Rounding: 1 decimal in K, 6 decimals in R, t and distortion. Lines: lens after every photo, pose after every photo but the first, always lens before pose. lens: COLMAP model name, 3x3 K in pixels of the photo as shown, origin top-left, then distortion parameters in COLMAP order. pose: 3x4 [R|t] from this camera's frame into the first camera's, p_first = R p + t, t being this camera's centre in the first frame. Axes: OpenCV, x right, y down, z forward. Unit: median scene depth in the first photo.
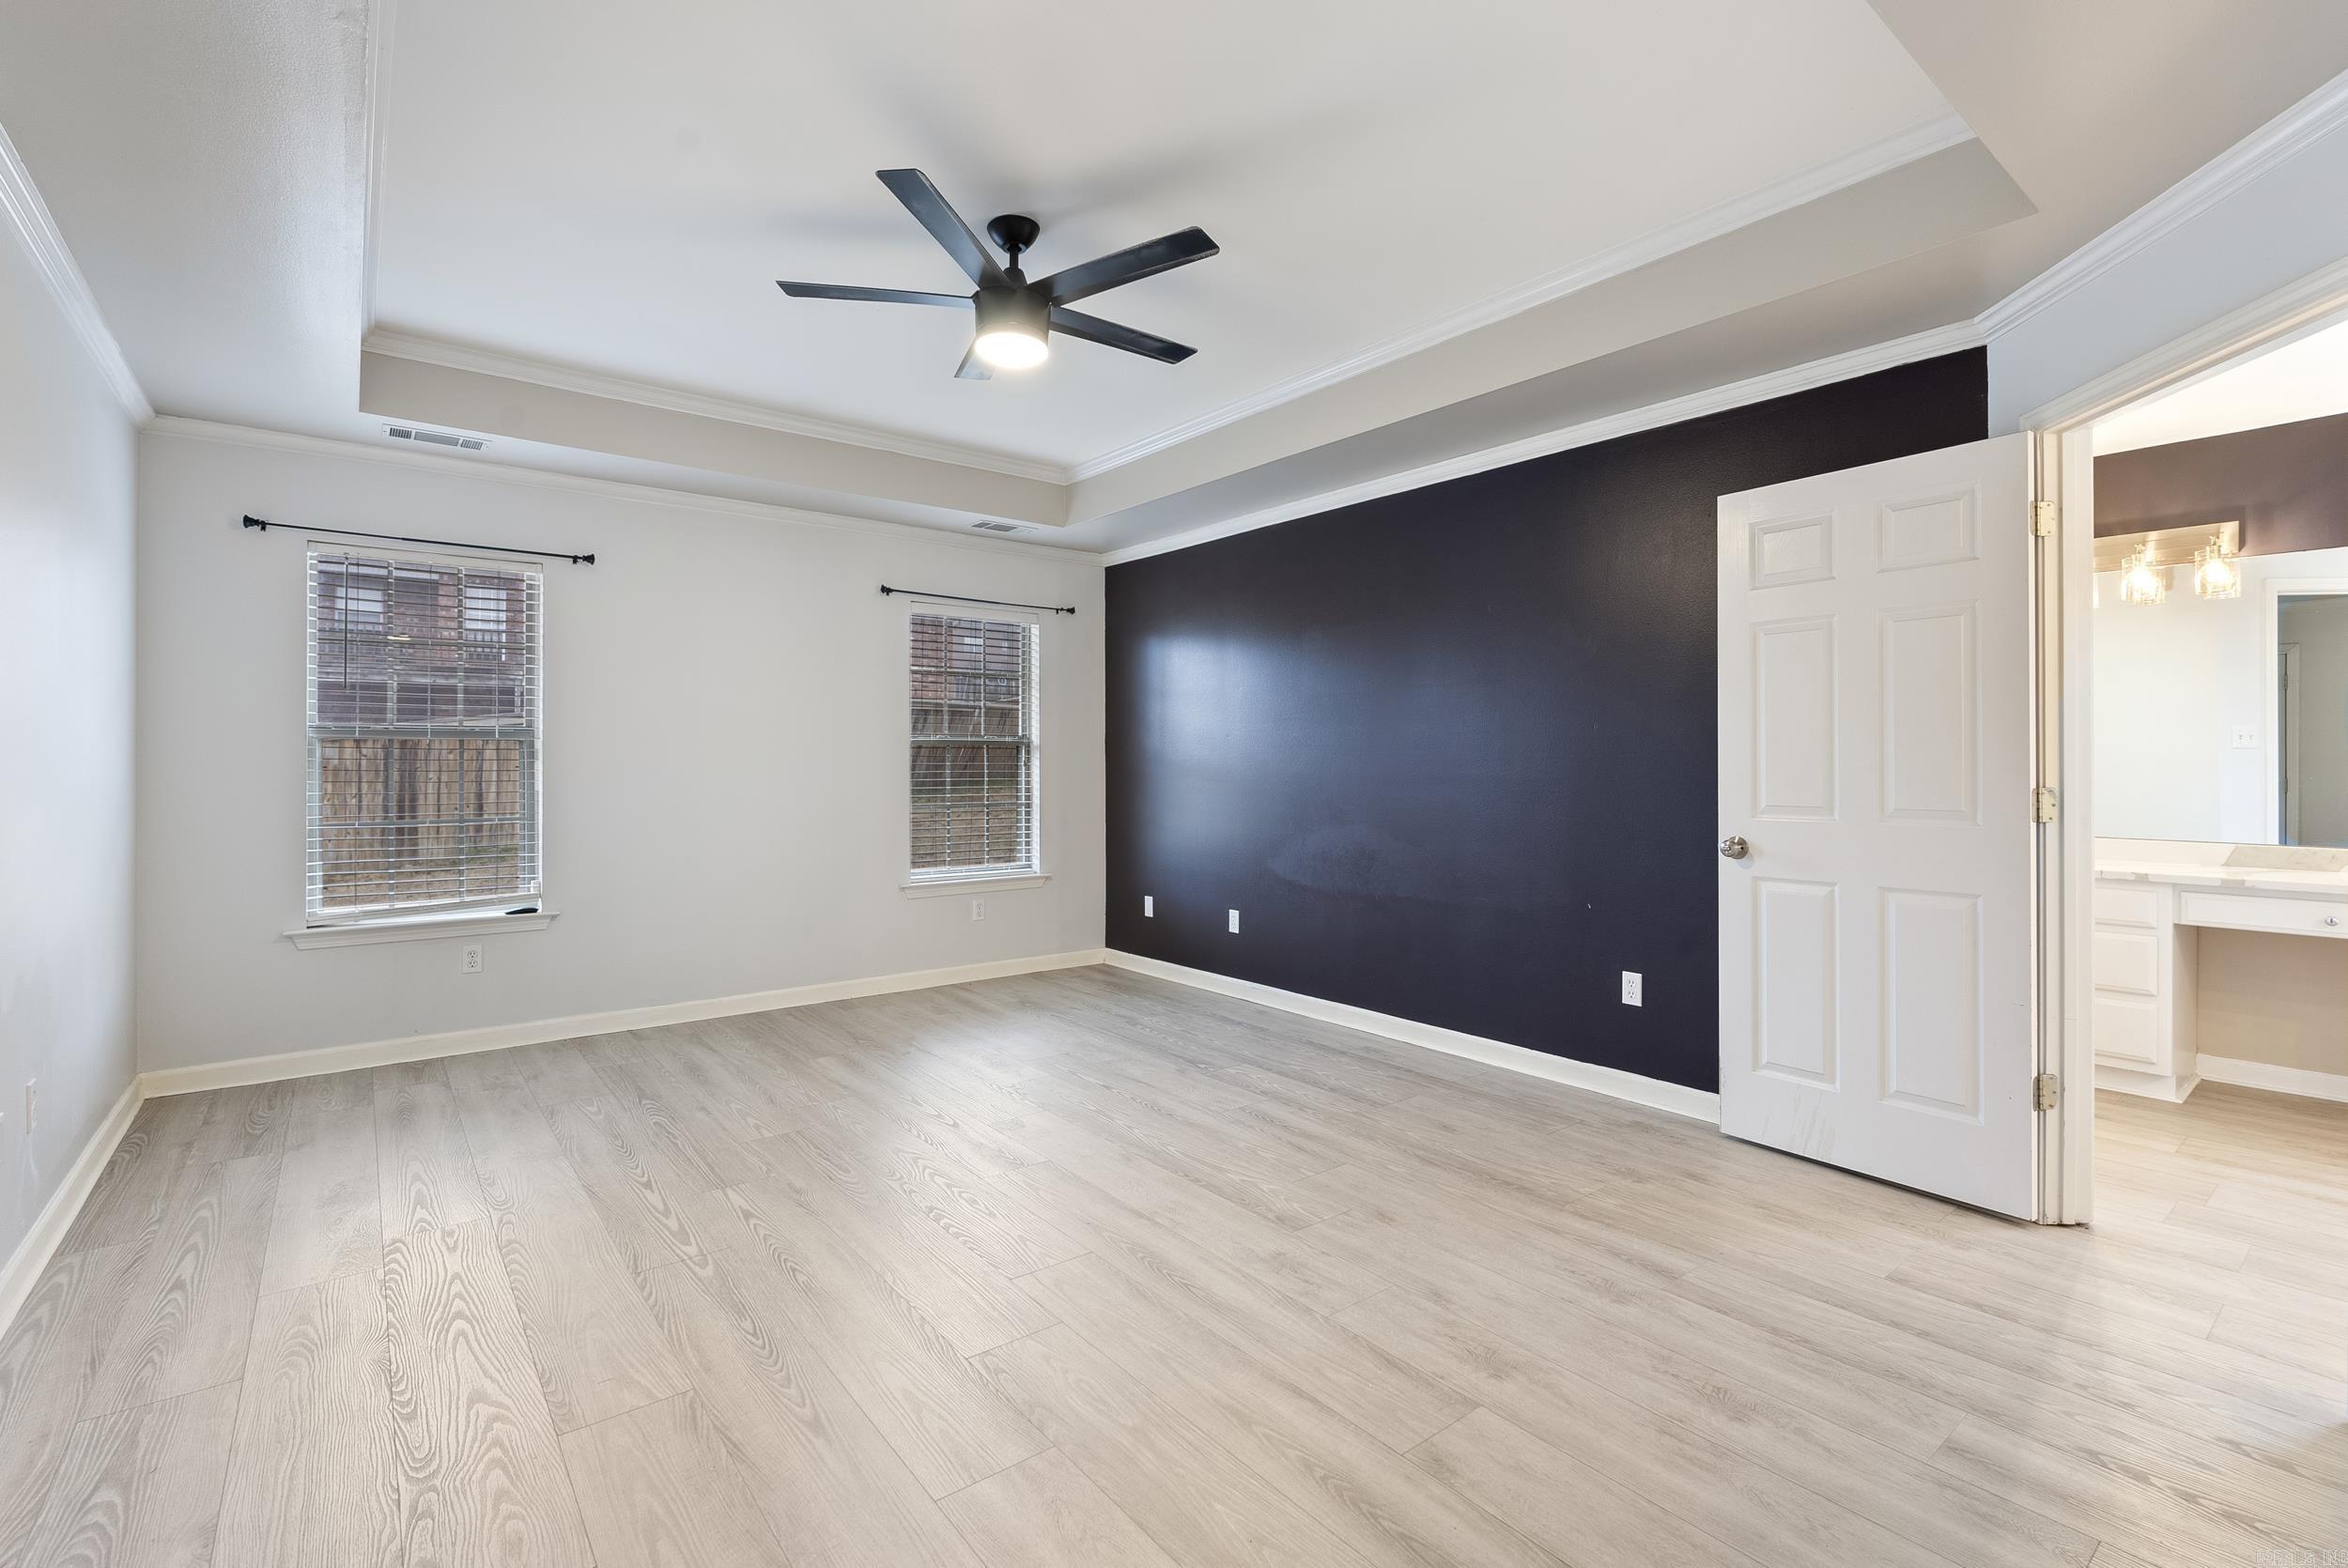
lens RADIAL K [[1040.1, 0, 1178.4], [0, 1040.1, 769.0], [0, 0, 1]] dist [-0.006076, 0.000314]
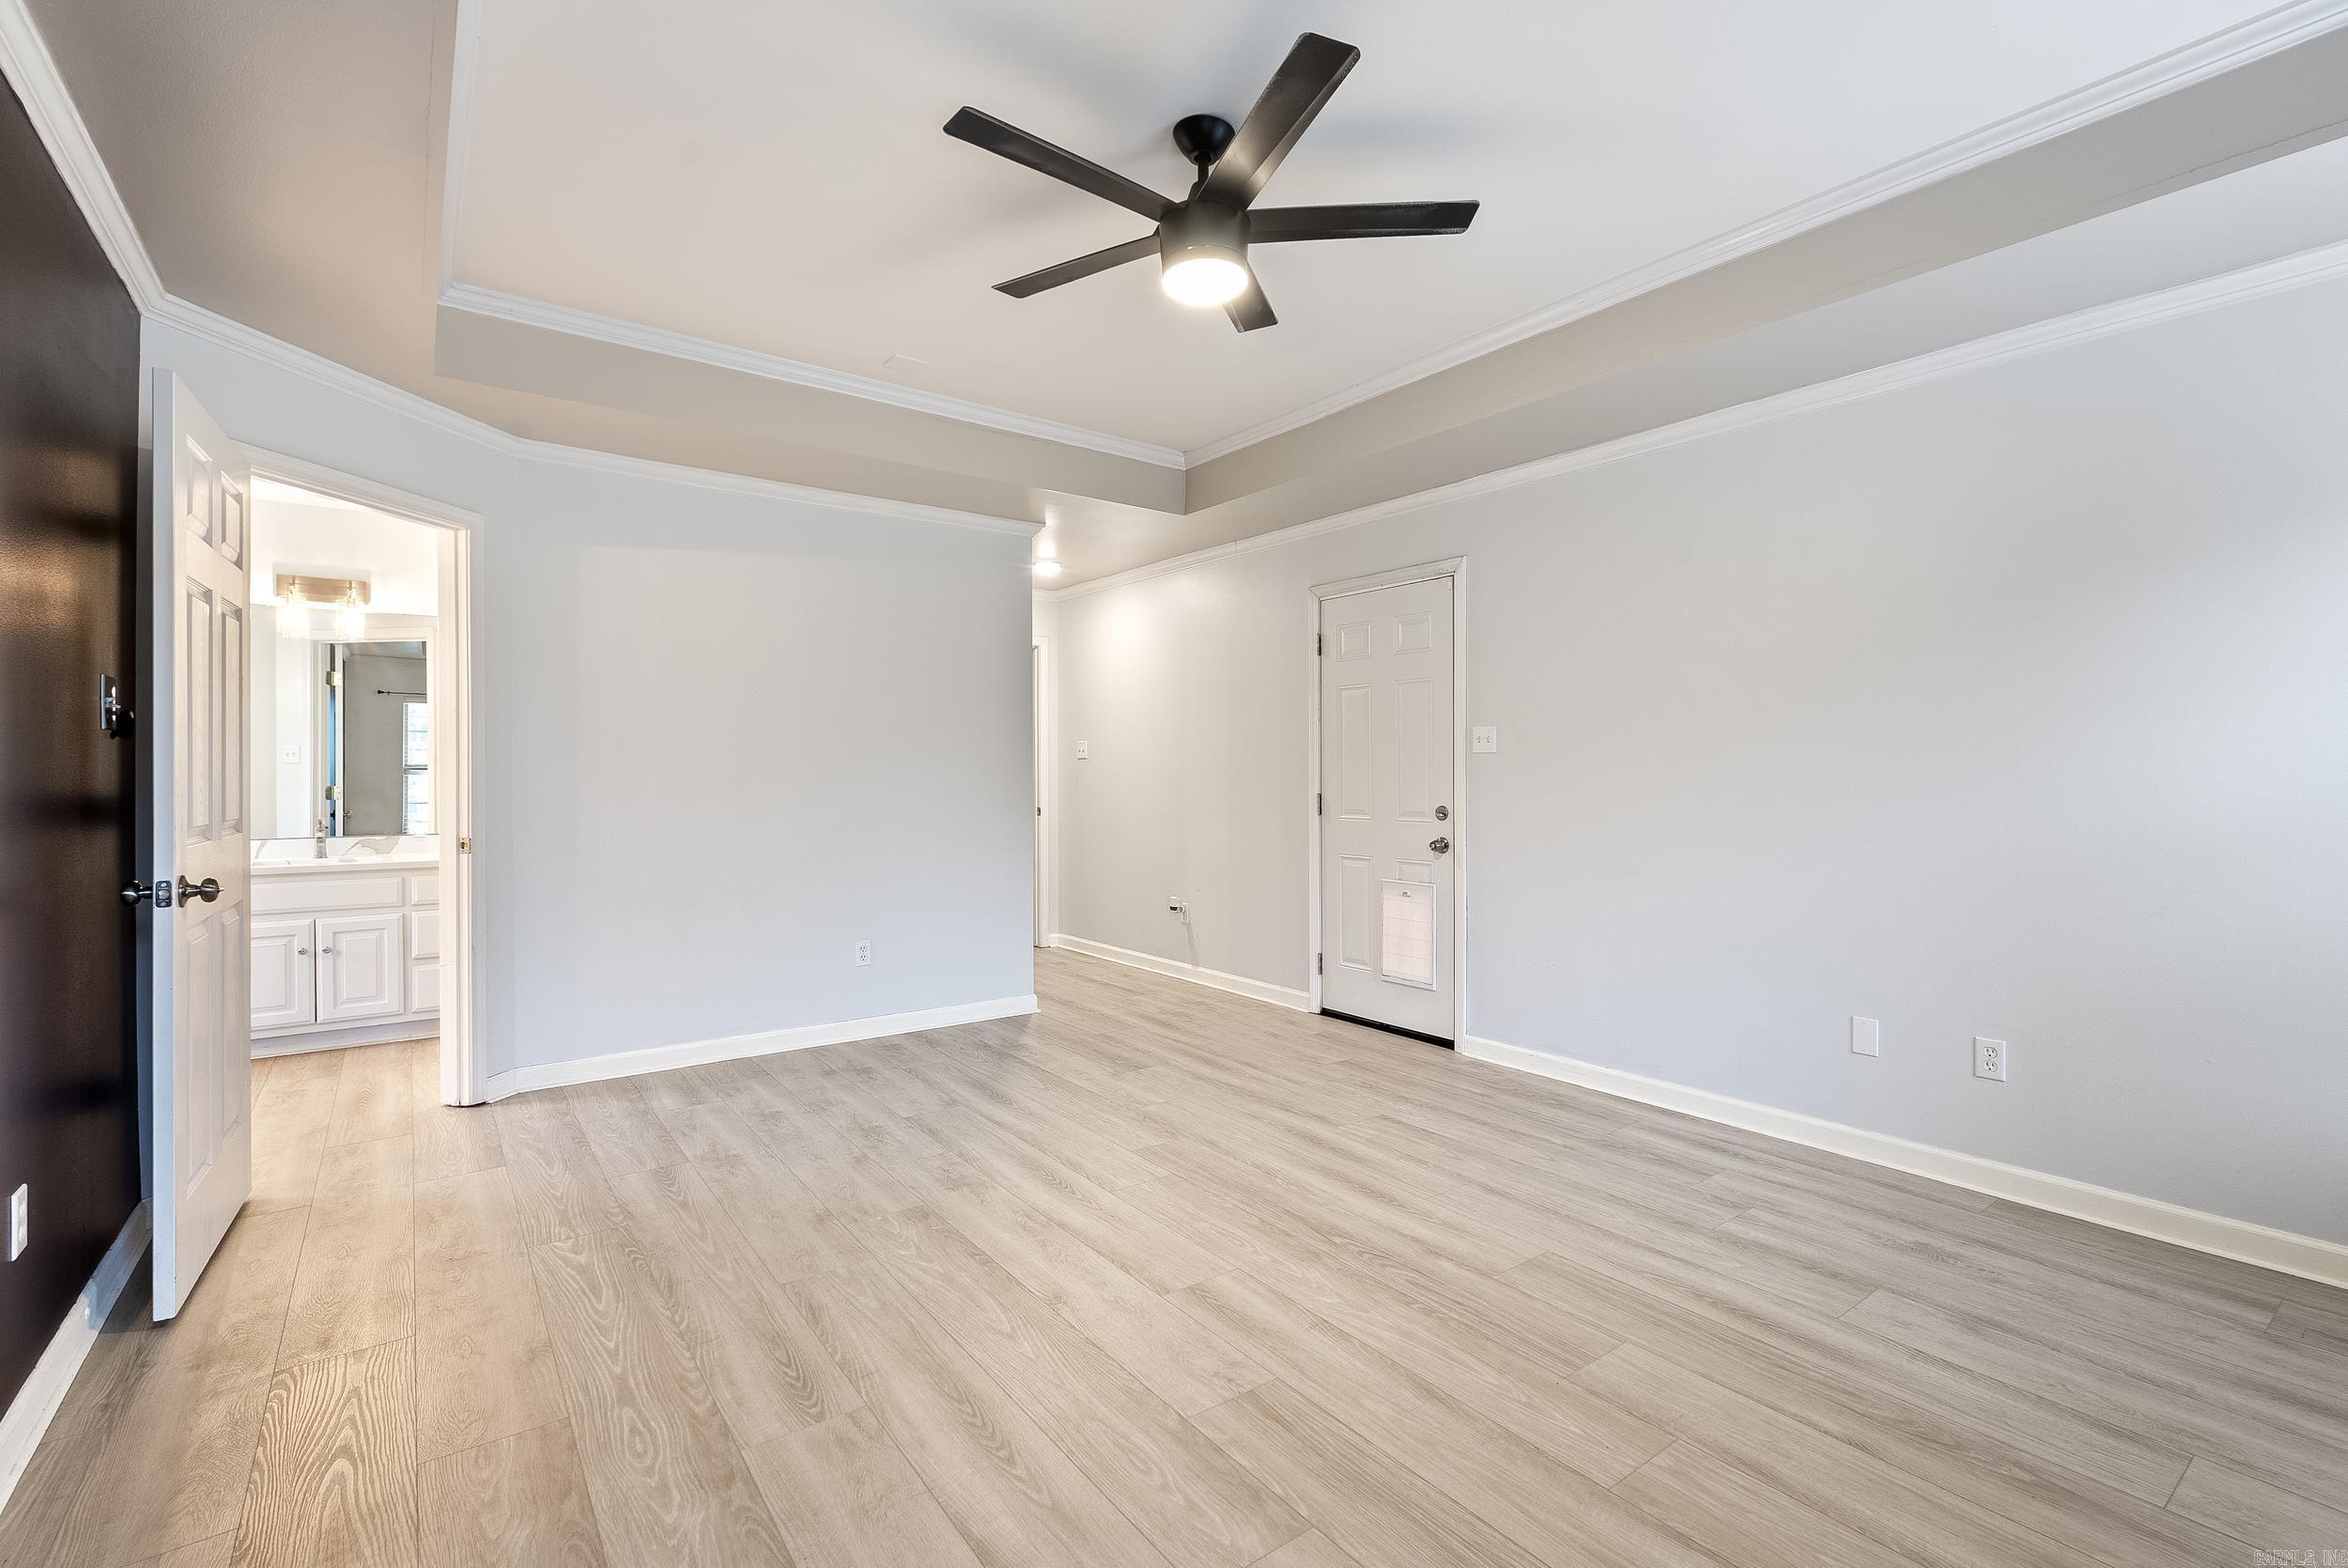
lens RADIAL K [[1040.1, 0, 1163.2], [0, 1040.1, 781.1], [0, 0, 1]] dist [-0.006076, 0.000314]
pose [[-0.999082, -0.004162, 0.042637, -0.212434], [-0.003860, 0.999967, 0.007175, -0.004625], [-0.042666, 0.007004, -0.999065, 2.401025]]
